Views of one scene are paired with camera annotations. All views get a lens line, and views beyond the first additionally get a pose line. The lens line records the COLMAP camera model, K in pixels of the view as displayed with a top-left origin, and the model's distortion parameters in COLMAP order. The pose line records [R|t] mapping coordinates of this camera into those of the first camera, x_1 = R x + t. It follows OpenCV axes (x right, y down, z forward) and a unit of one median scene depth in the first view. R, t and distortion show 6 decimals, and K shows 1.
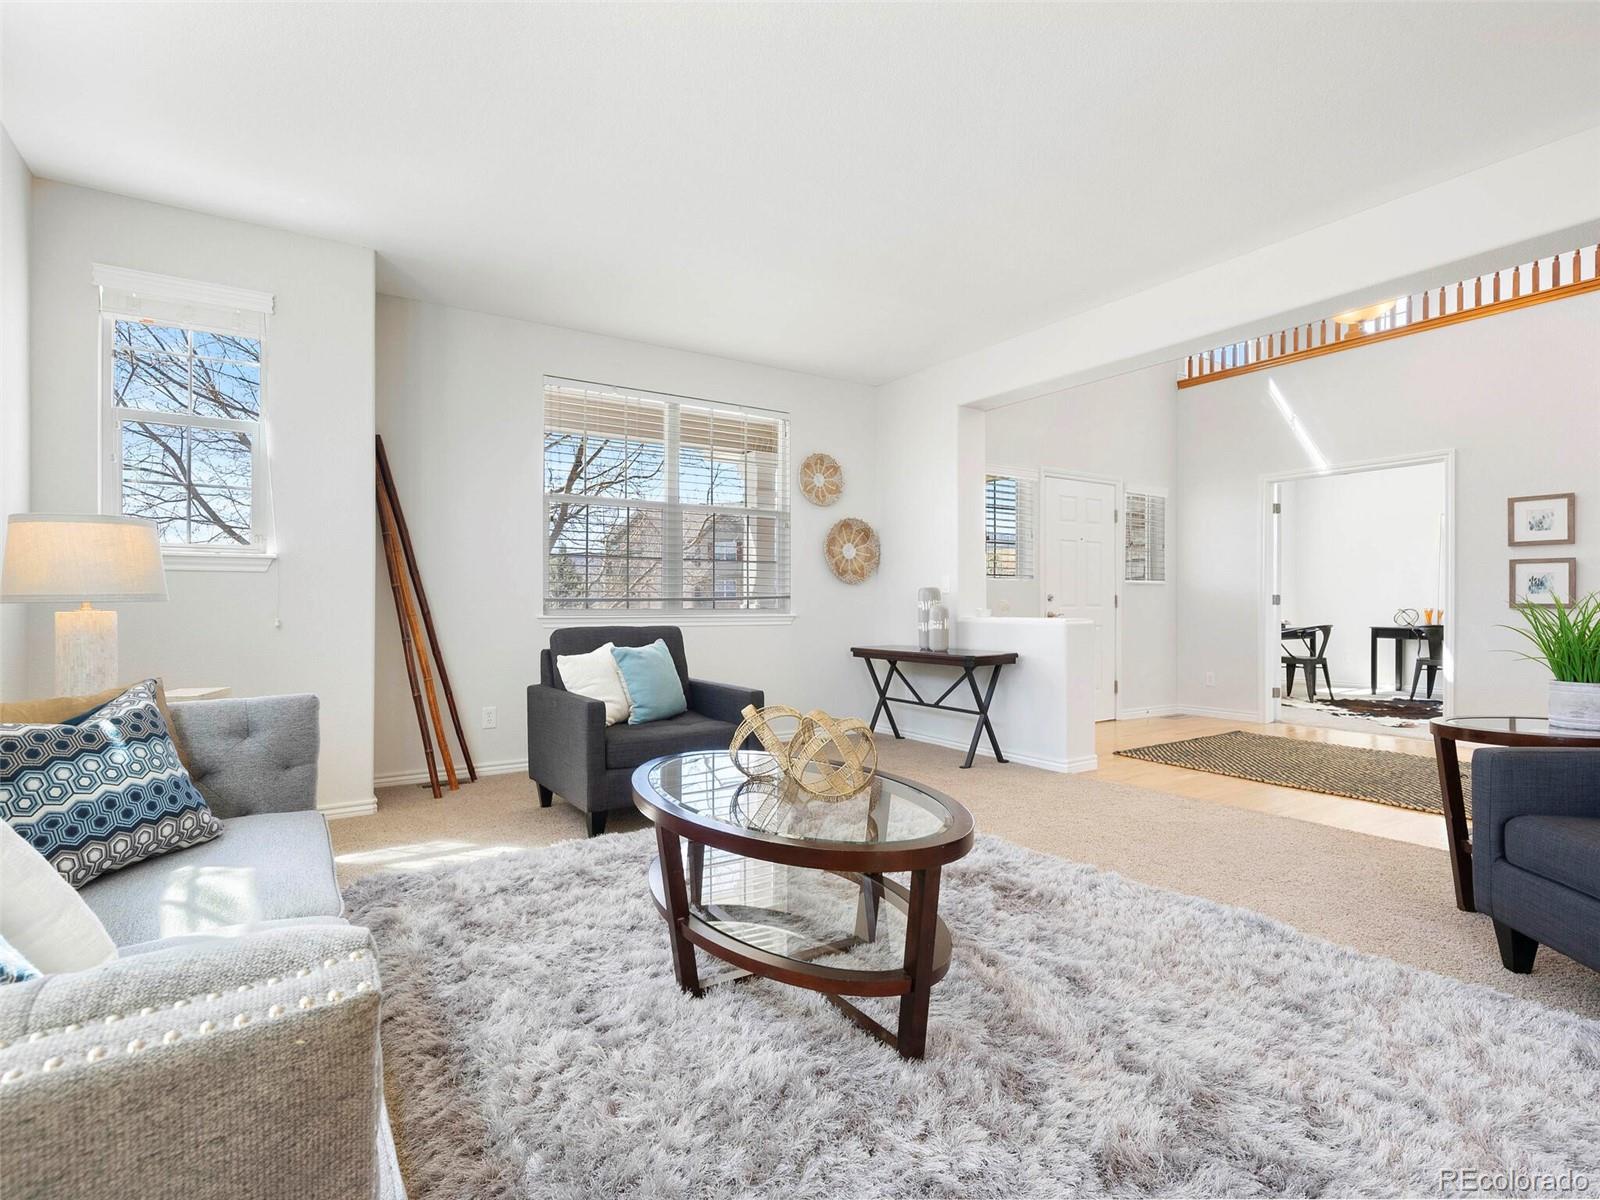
lens RADIAL K [[798.0, 0, 800.0], [0, 798.0, 600.0], [0, 0, 1]] dist [-0.000326, -0.000400]
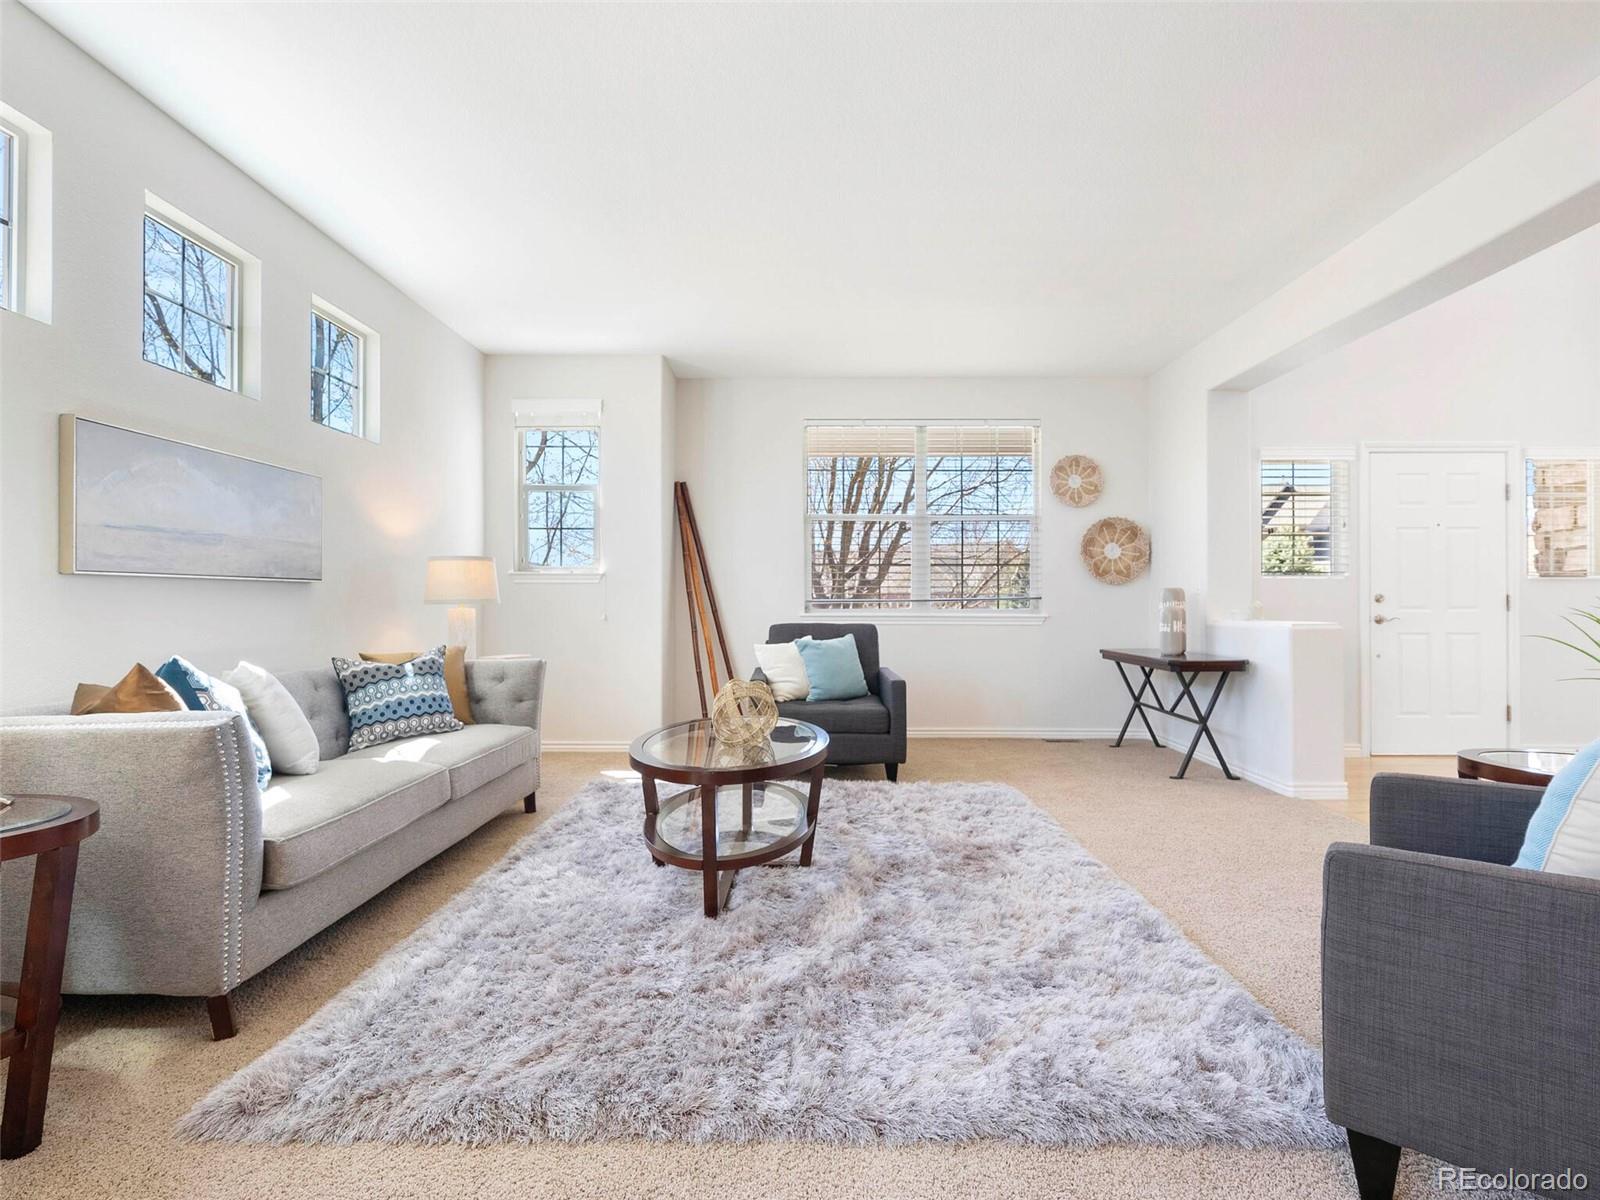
lens RADIAL K [[809.5, 0, 800.0], [0, 809.5, 600.0], [0, 0, 1]] dist [-0.001831, 0.000470]
pose [[0.831031, -0.001341, -0.556225, 0.386105], [0.001301, 0.999999, -0.000467, -0.001741], [0.556225, -0.000335, 0.831032, -0.047730]]
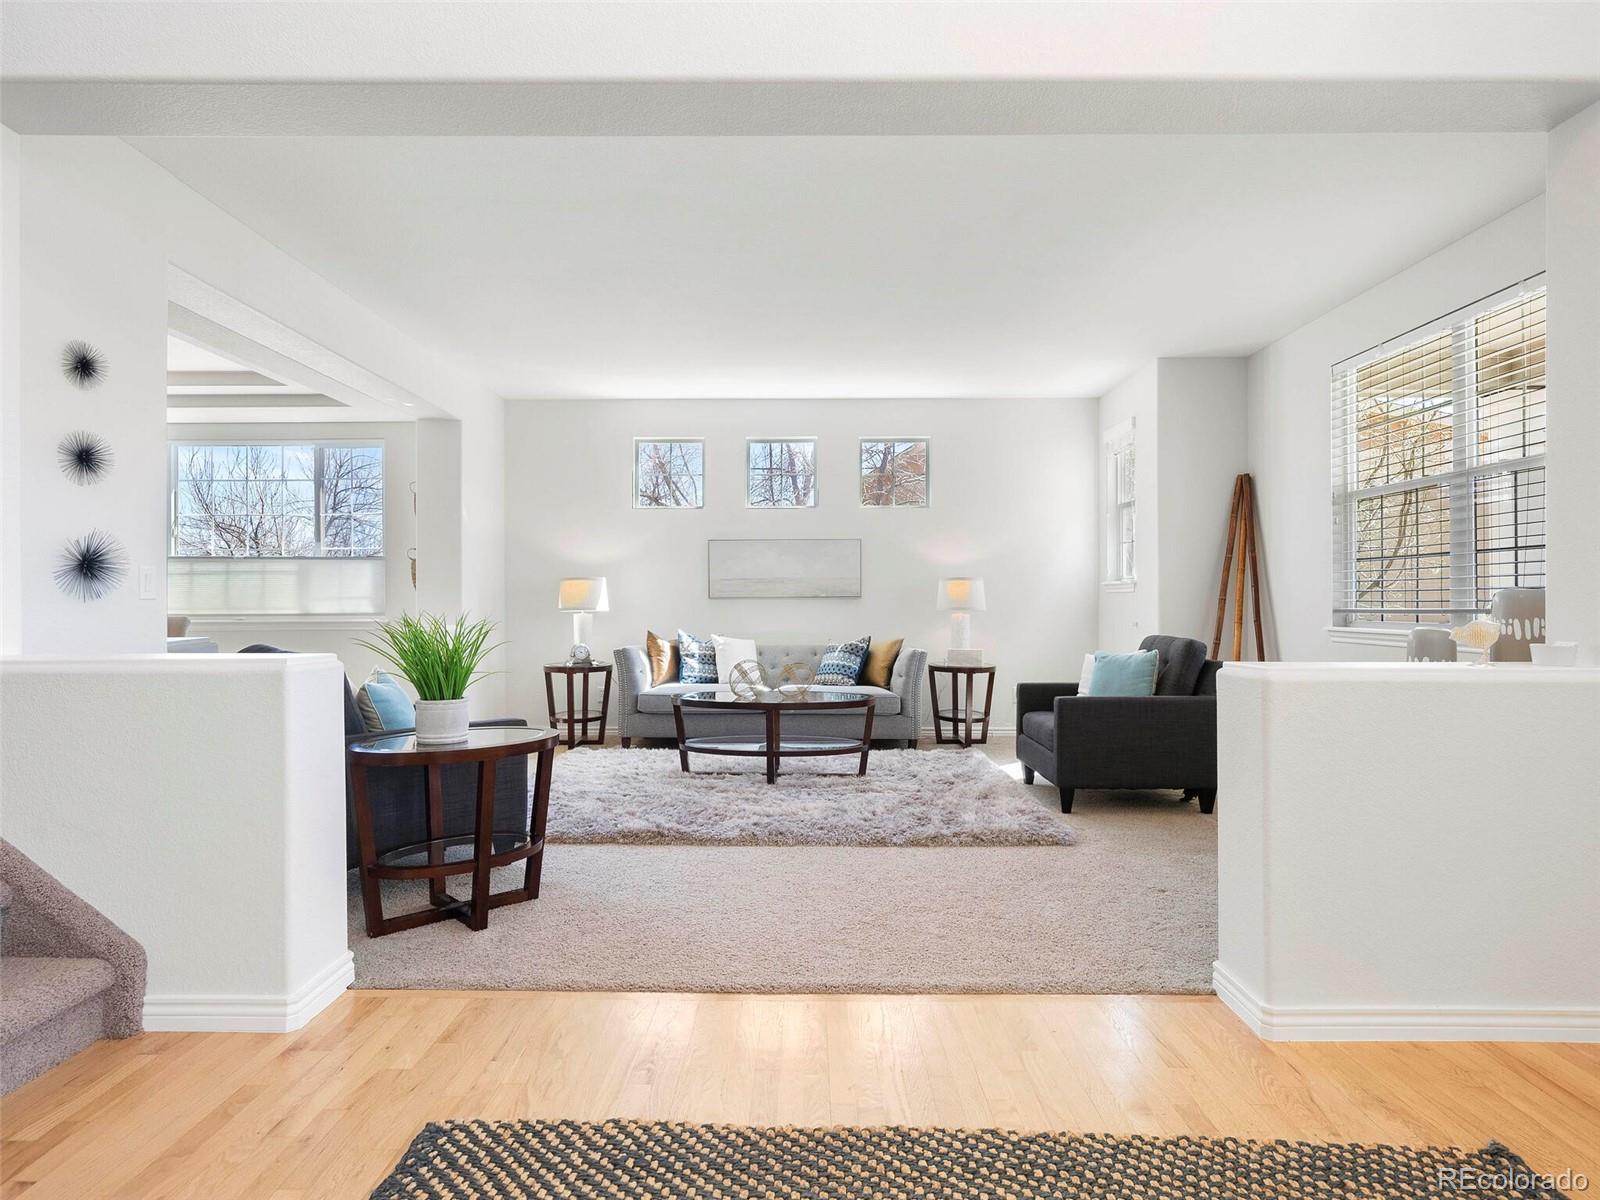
lens RADIAL K [[914.5, 0, 800.0], [0, 914.5, 600.0], [0, 0, 1]] dist [0.045423, 0.000206]
pose [[-0.538541, -0.004509, -0.842587, 0.947144], [0.001628, 0.999978, -0.006392, -0.007202], [0.842598, -0.004814, -0.538522, 1.103194]]
